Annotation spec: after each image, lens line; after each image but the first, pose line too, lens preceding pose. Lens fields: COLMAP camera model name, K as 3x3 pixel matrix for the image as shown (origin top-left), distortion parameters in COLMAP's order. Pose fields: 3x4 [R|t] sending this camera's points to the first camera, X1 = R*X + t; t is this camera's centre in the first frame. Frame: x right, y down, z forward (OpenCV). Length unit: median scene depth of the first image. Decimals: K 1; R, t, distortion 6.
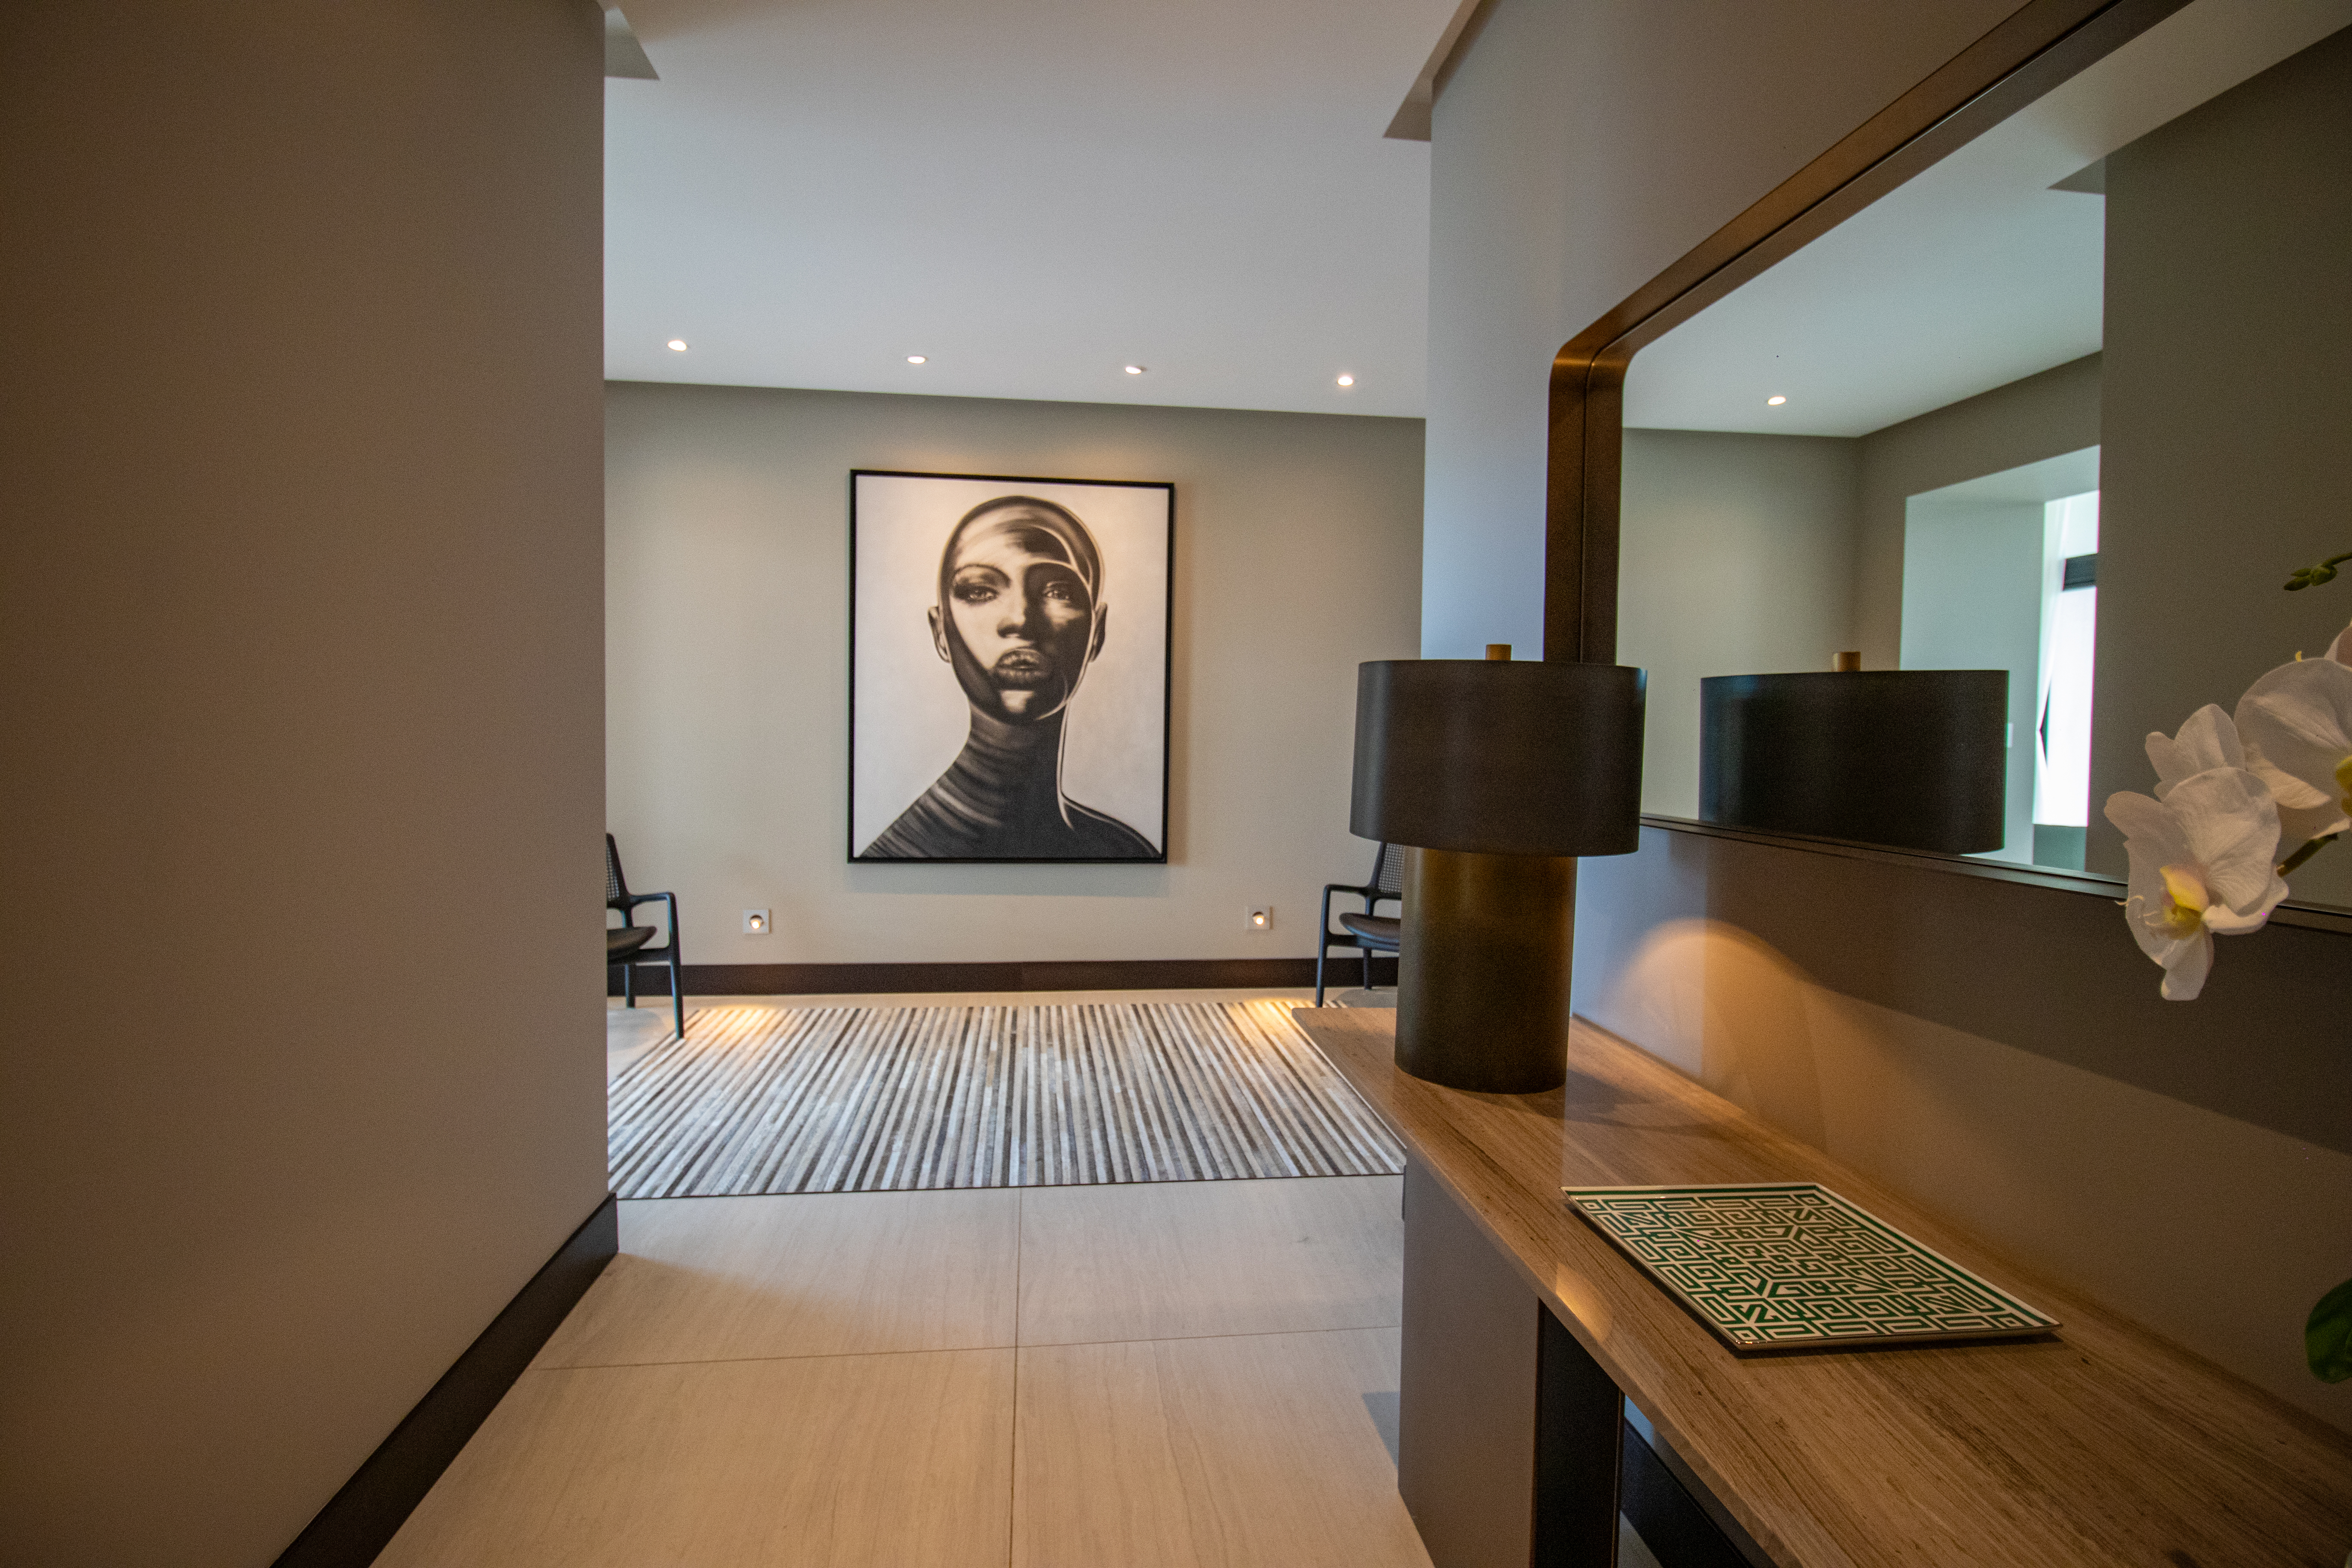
lens RADIAL K [[1093.3, 0, 1165.7], [0, 1093.3, 780.4], [0, 0, 1]] dist [-0.007945, -0.005081]
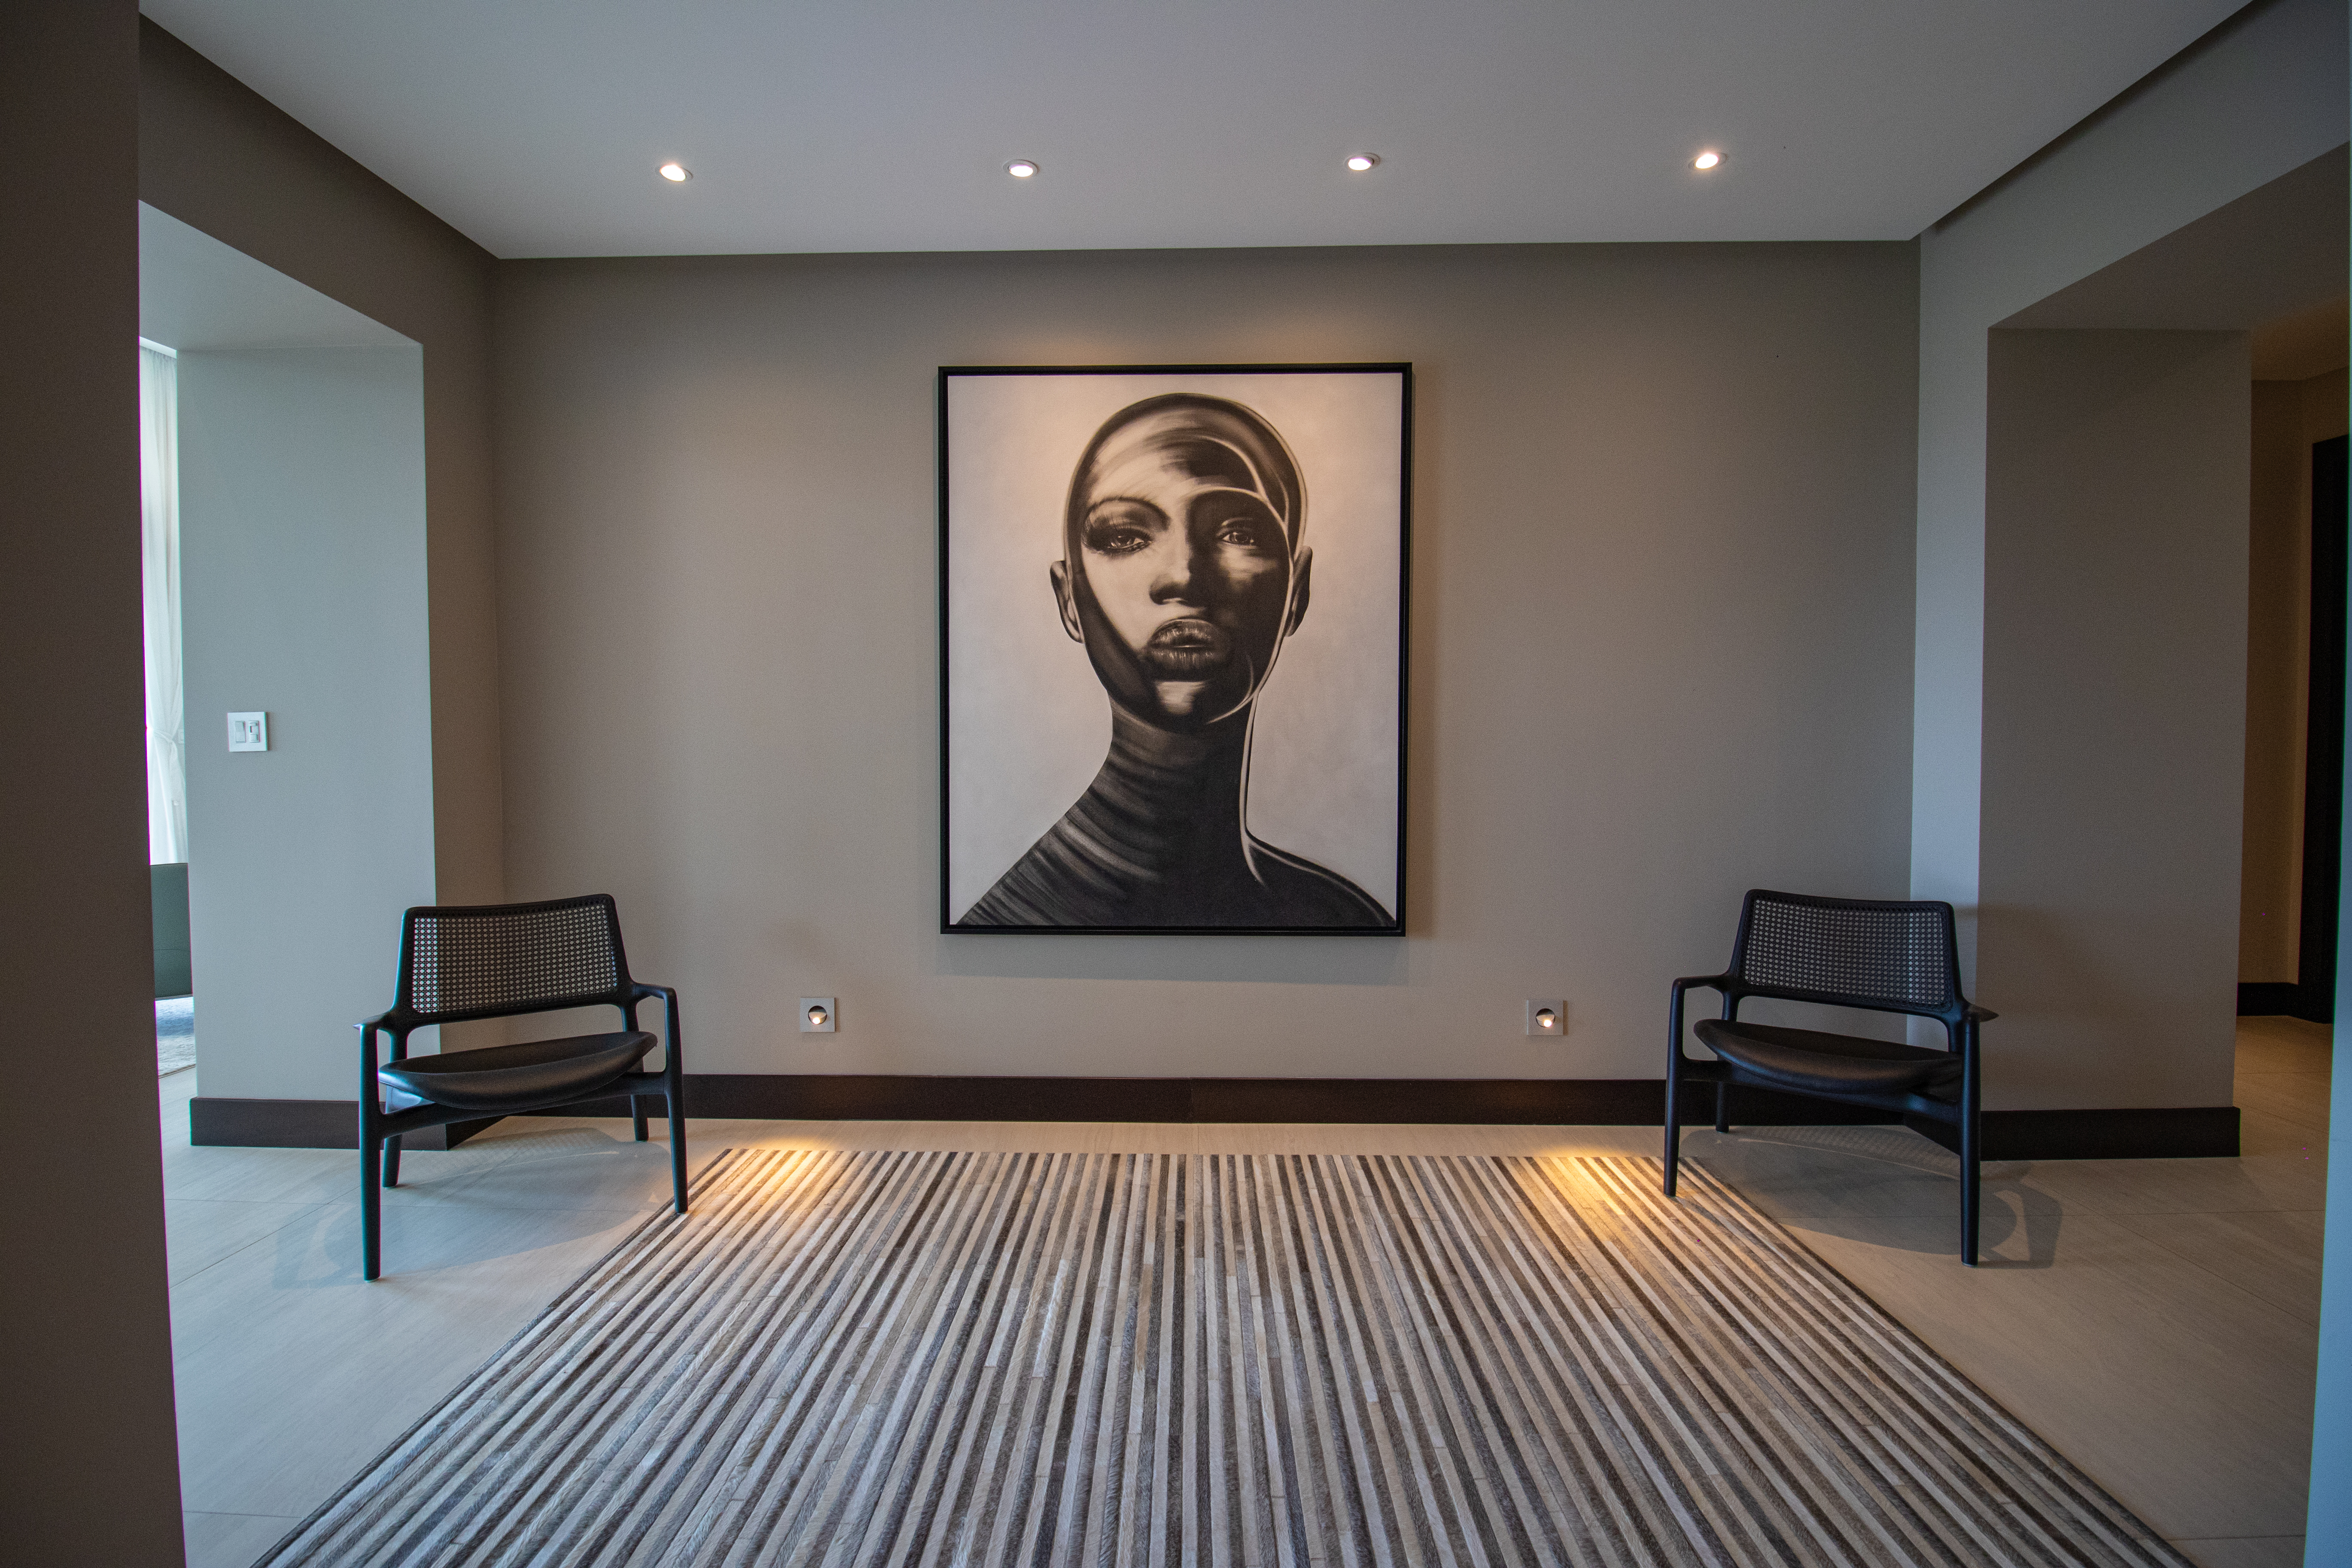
lens RADIAL K [[1093.3, 0, 1166.8], [0, 1093.3, 777.8], [0, 0, 1]] dist [-0.007945, -0.005081]
pose [[0.989681, -0.010601, -0.142893, -0.048030], [0.009194, 0.999903, -0.010504, -0.015189], [0.142991, 0.009082, 0.989682, 0.330873]]
